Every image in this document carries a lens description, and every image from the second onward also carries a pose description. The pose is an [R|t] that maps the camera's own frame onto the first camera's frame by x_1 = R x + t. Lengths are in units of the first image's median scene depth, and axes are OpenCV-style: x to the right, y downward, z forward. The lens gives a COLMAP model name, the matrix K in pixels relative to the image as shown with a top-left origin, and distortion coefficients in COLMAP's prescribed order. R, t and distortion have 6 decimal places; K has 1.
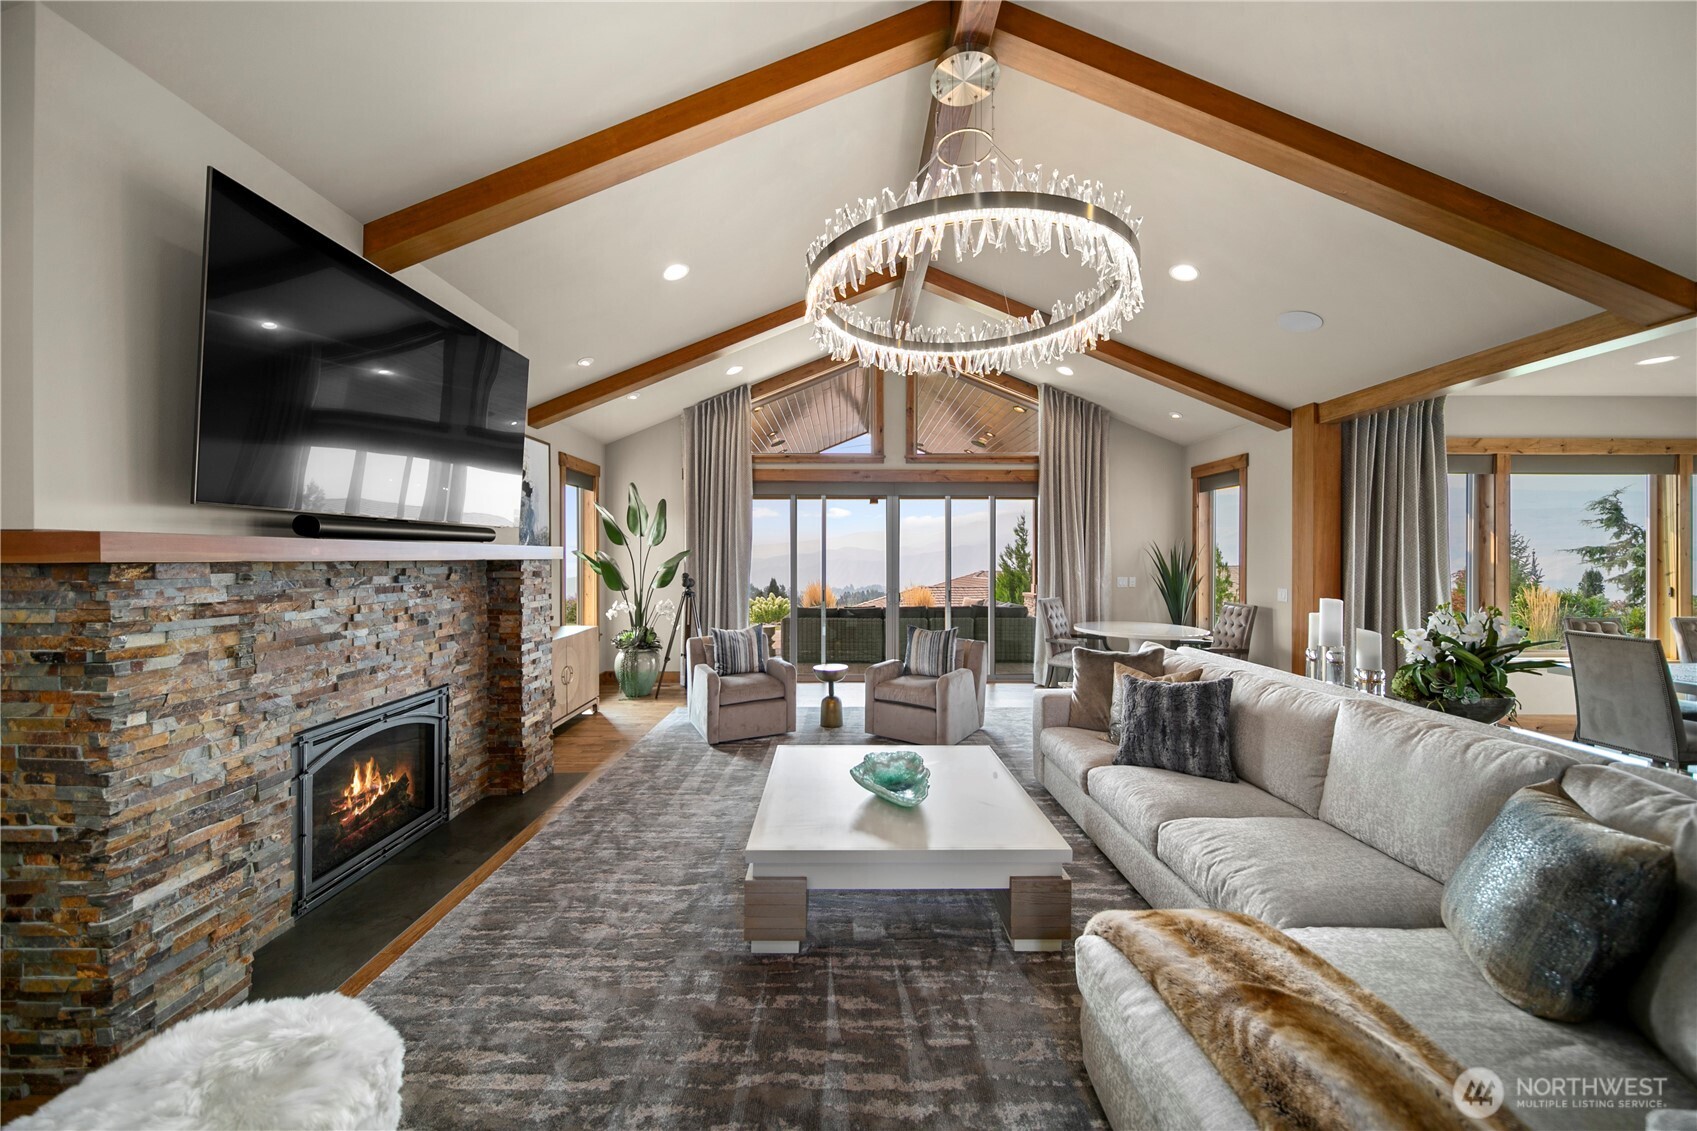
lens RADIAL K [[593.2, 0, 849.5], [0, 593.2, 556.8], [0, 0, 1]] dist [-0.002486, -0.000166]
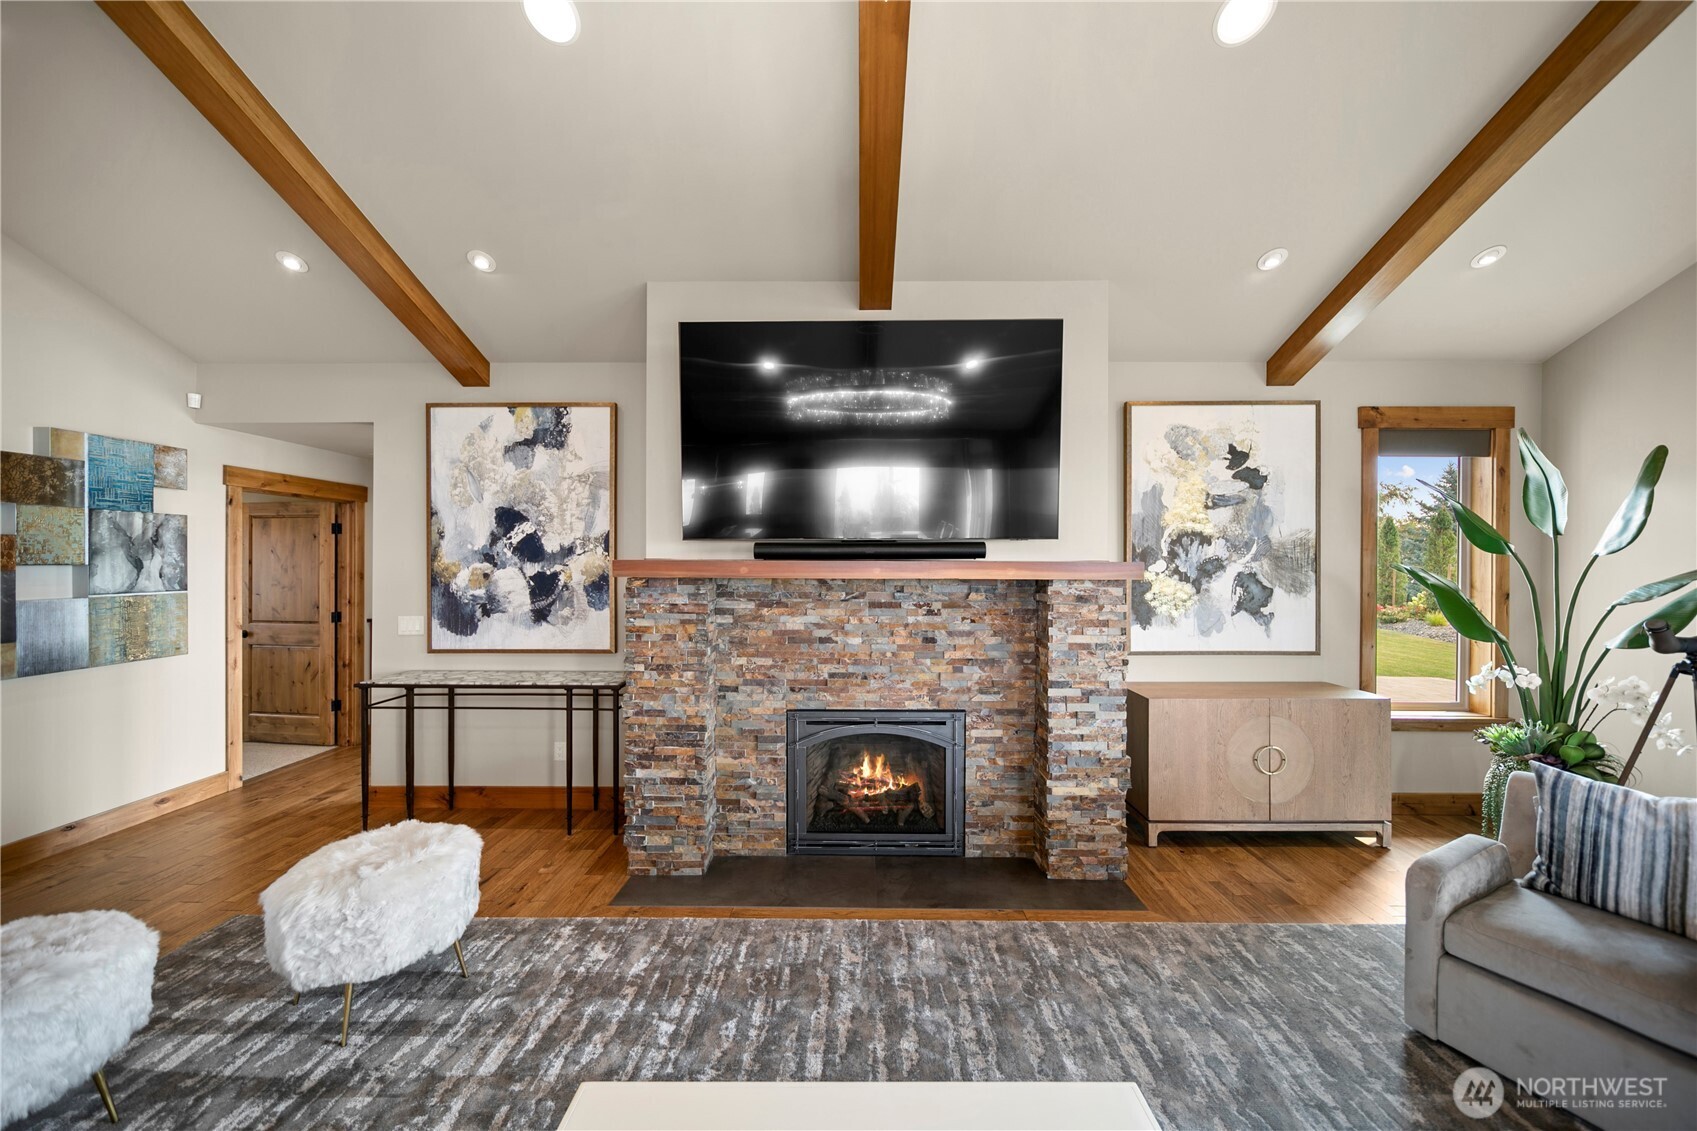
lens RADIAL K [[593.2, 0, 857.2], [0, 593.2, 568.3], [0, 0, 1]] dist [-0.002486, -0.000166]
pose [[-0.020446, 0.004279, -0.999782, 0.344169], [-0.004987, 0.999978, 0.004382, -0.018120], [0.999779, 0.005076, -0.020425, 1.111076]]
